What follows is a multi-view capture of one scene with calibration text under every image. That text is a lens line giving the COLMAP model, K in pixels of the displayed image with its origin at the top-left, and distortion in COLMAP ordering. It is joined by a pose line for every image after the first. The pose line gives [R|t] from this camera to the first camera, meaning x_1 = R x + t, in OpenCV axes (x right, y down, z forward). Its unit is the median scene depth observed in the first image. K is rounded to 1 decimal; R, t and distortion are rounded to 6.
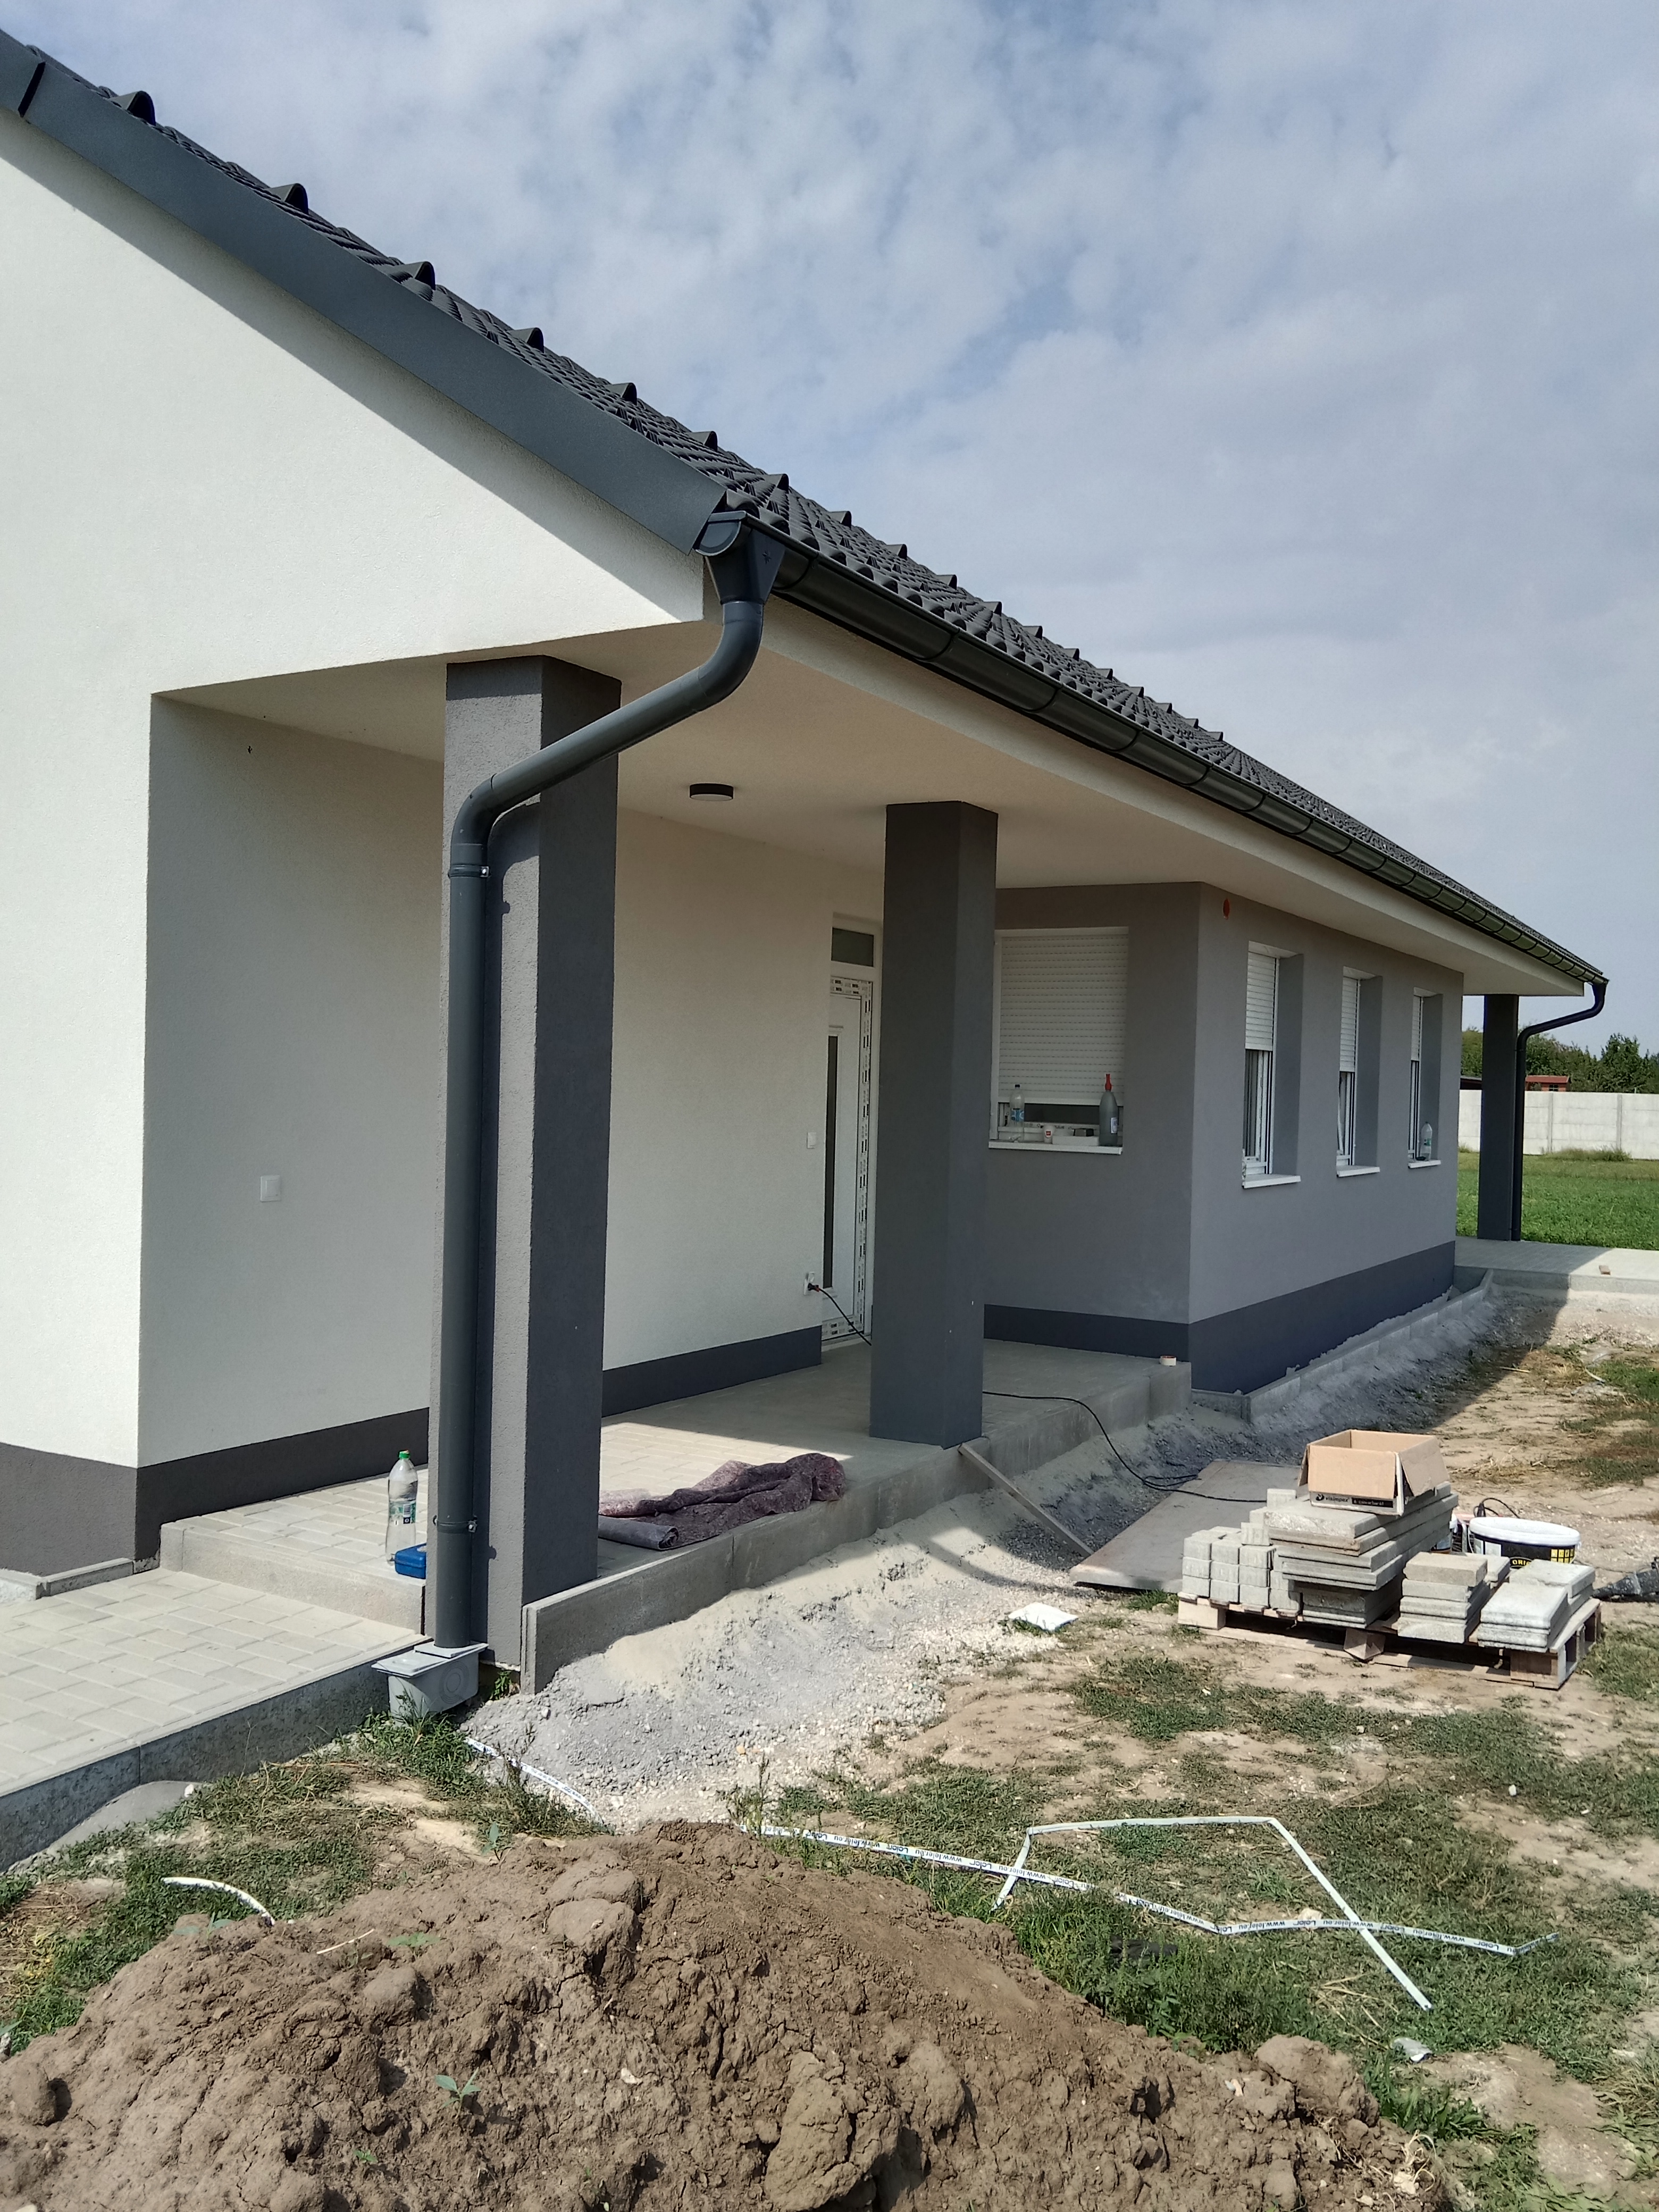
lens RADIAL K [[1790.6, 0, 829.5], [0, 1790.6, 1106.0], [0, 0, 1]] dist [-0.007080, -0.011234]
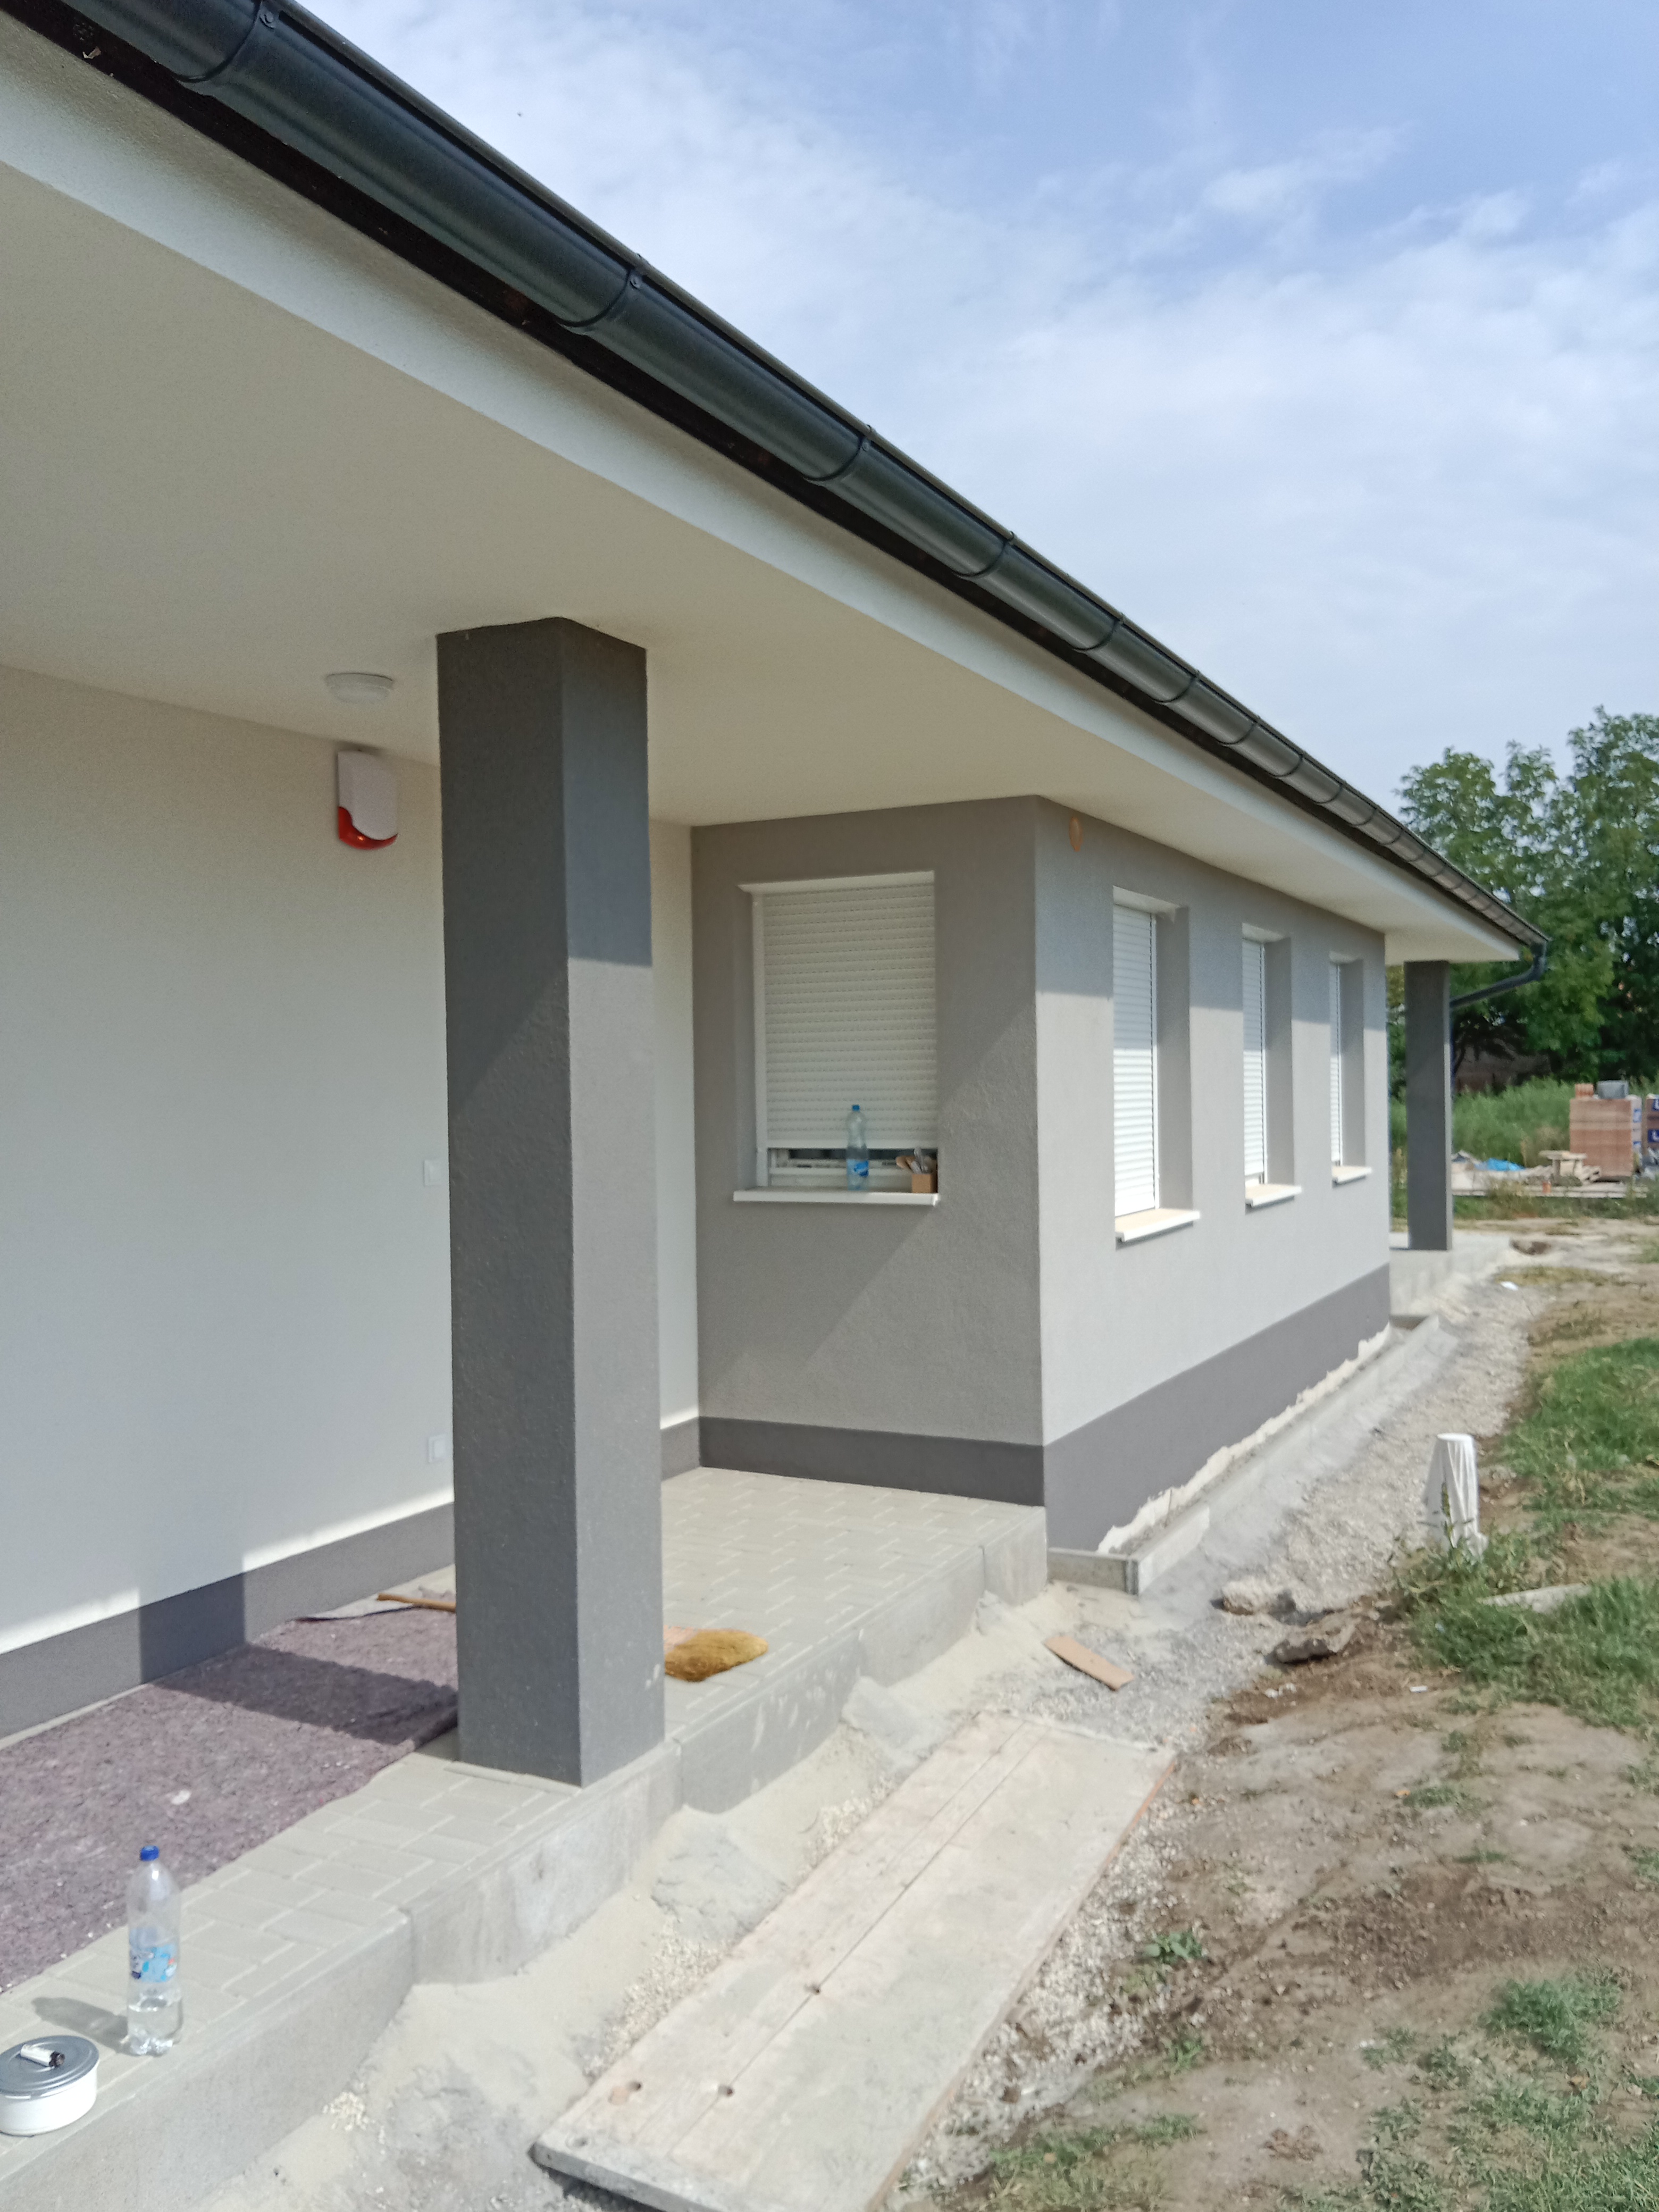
lens RADIAL K [[1790.6, 0, 829.5], [0, 1790.6, 1106.0], [0, 0, 1]] dist [-0.007080, -0.011234]
pose [[0.997811, -0.042436, 0.050726, 0.080977], [0.042556, 0.999093, -0.001289, -0.009147], [-0.050625, 0.003445, 0.998712, 0.287633]]
